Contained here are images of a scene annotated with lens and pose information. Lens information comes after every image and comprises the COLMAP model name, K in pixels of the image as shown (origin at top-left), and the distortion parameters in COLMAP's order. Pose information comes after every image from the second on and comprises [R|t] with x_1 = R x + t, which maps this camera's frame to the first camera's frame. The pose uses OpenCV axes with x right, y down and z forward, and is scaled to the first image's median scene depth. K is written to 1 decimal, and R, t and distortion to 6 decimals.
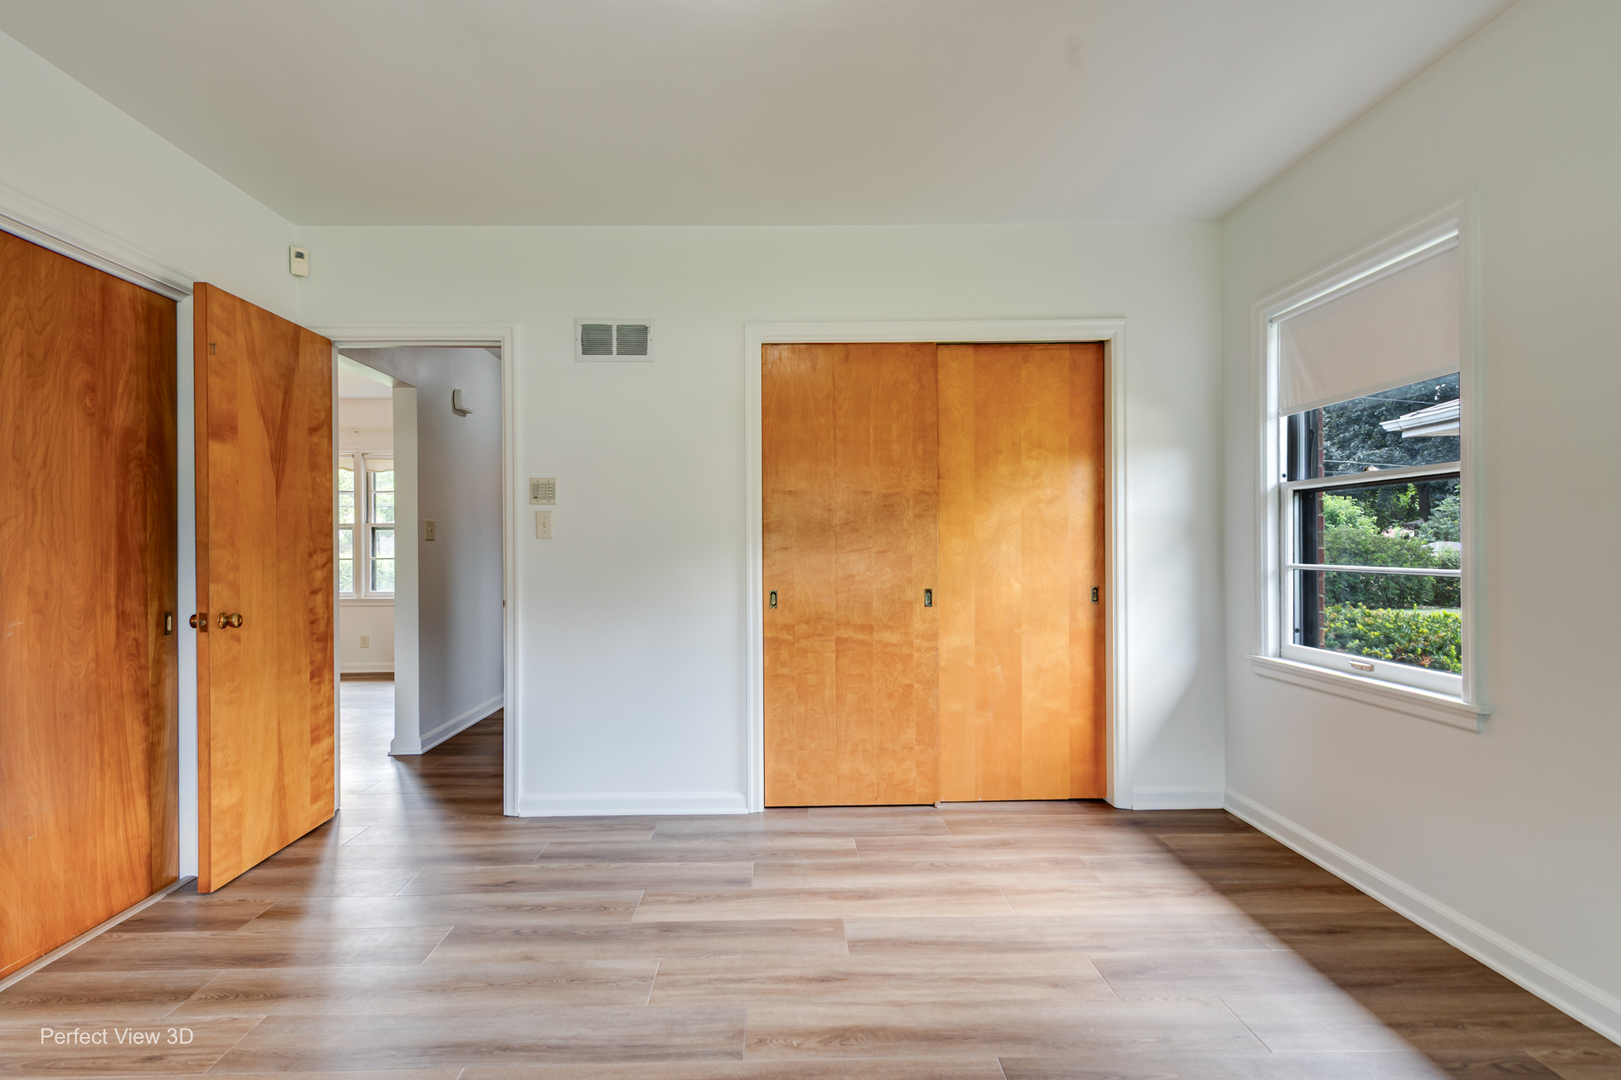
lens RADIAL K [[817.2, 0, 806.0], [0, 817.2, 543.2], [0, 0, 1]] dist [0.023987, -0.003217]
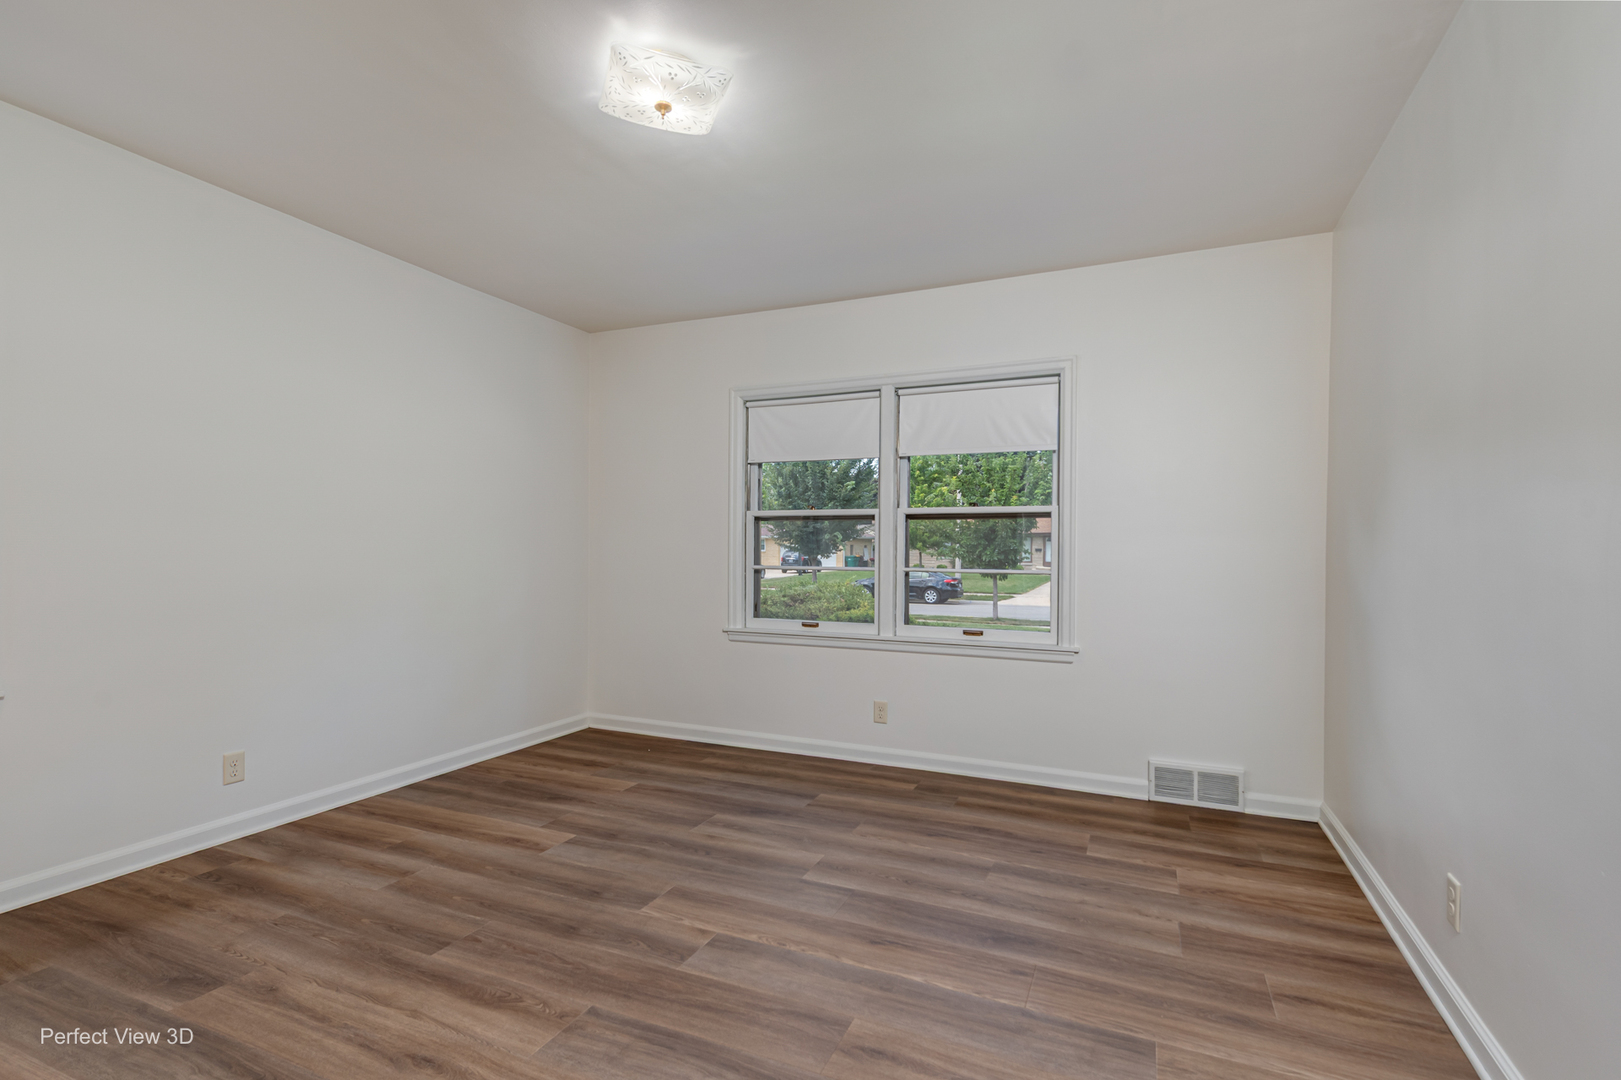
lens RADIAL K [[817.2, 0, 800.5], [0, 817.2, 545.3], [0, 0, 1]] dist [0.023987, -0.003217]
pose [[-0.903037, 0.004451, 0.429539, -0.783336], [-0.001146, 0.999918, -0.012769, 0.014272], [-0.429560, -0.012023, -0.902958, 1.822344]]
